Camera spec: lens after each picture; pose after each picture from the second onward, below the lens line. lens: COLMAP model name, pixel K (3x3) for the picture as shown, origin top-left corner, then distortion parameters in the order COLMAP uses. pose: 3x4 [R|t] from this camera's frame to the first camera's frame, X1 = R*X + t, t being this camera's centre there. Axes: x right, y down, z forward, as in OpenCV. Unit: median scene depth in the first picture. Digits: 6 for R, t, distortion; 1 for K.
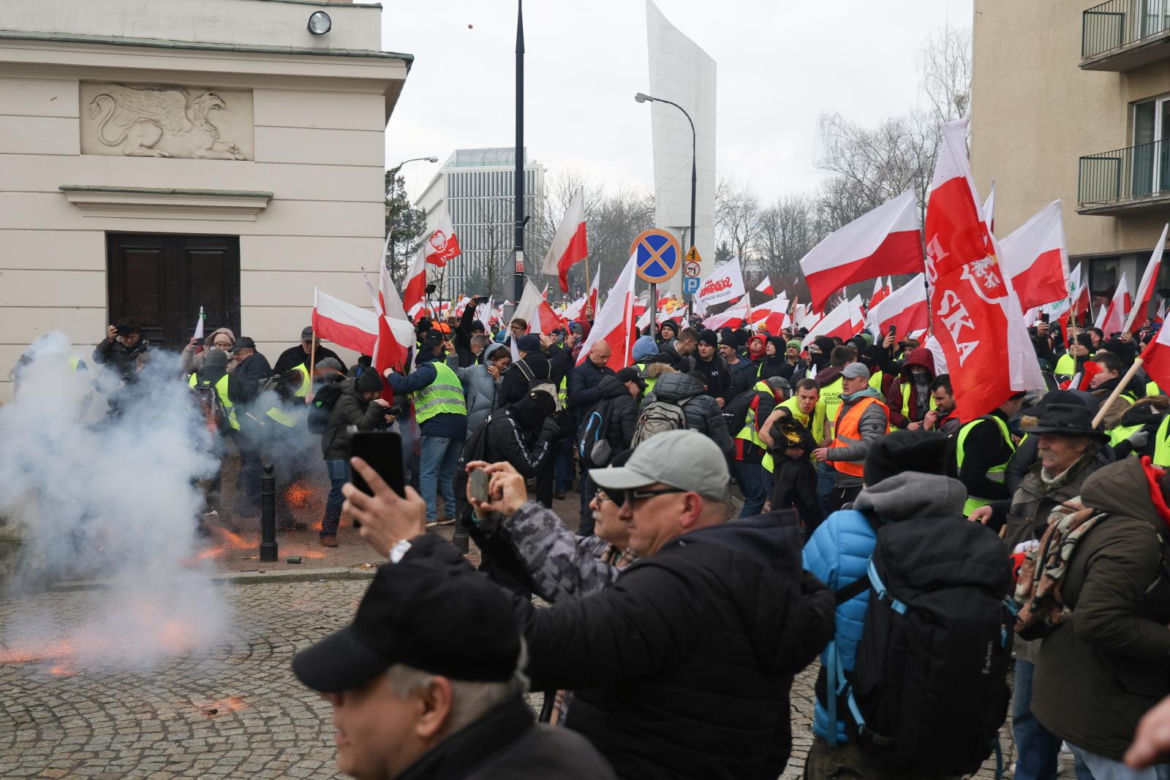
lens RADIAL K [[1279.0, 0, 619.6], [0, 1279.0, 390.2], [0, 0, 1]] dist [0.062741, -0.012415]
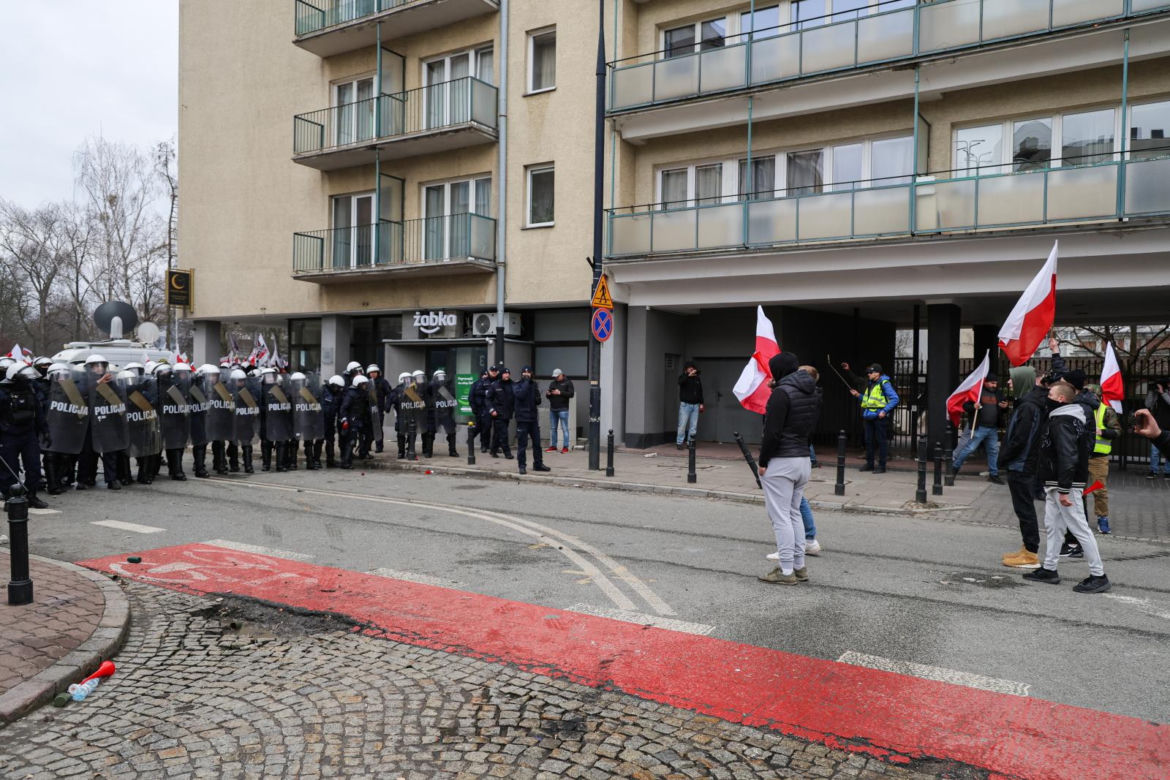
lens RADIAL K [[875.5, 0, 593.8], [0, 875.5, 392.7], [0, 0, 1]] dist [0.016326, 0.007237]
pose [[0.708543, 0.003649, 0.705658, -0.029032], [0.024512, 0.999256, -0.029779, 0.003083], [-0.705242, 0.038396, 0.707927, 0.209332]]
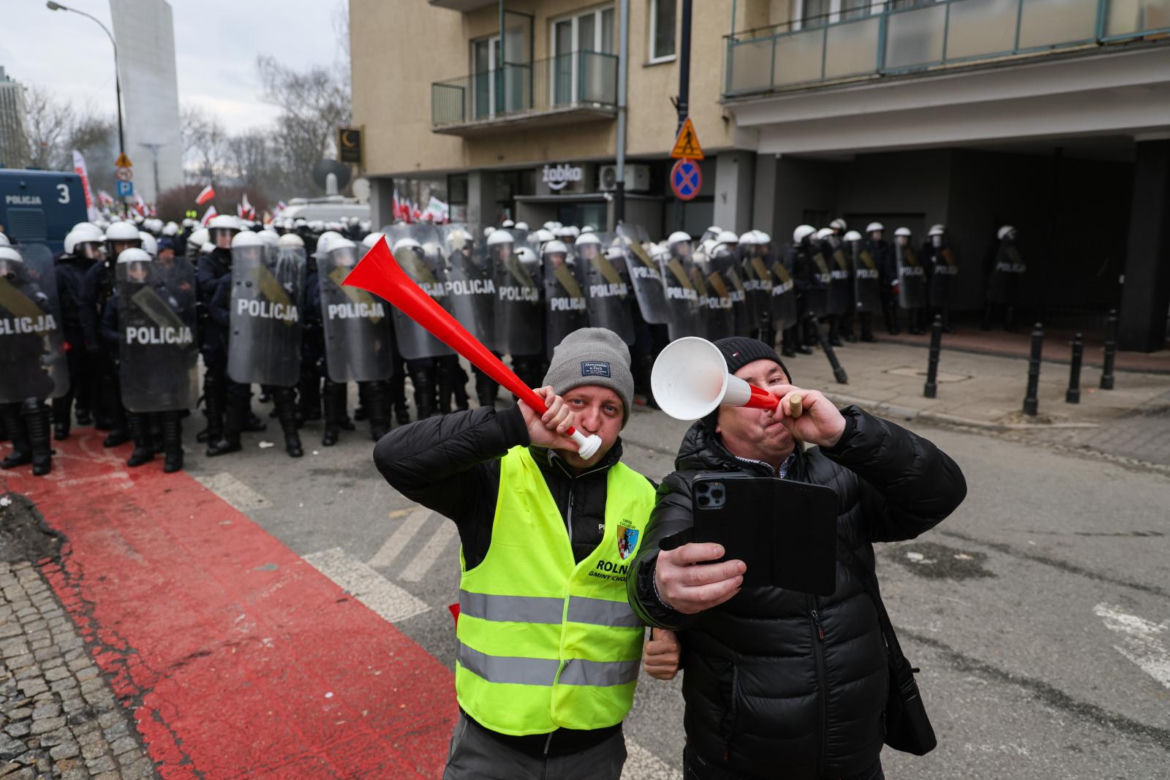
lens RADIAL K [[875.5, 0, 593.8], [0, 875.5, 392.7], [0, 0, 1]] dist [0.016326, 0.007237]
pose [[0.886491, -0.071106, 0.457250, 0.098404], [0.010339, 0.990921, 0.134050, -0.006143], [-0.462630, -0.114106, 0.879177, 0.190369]]
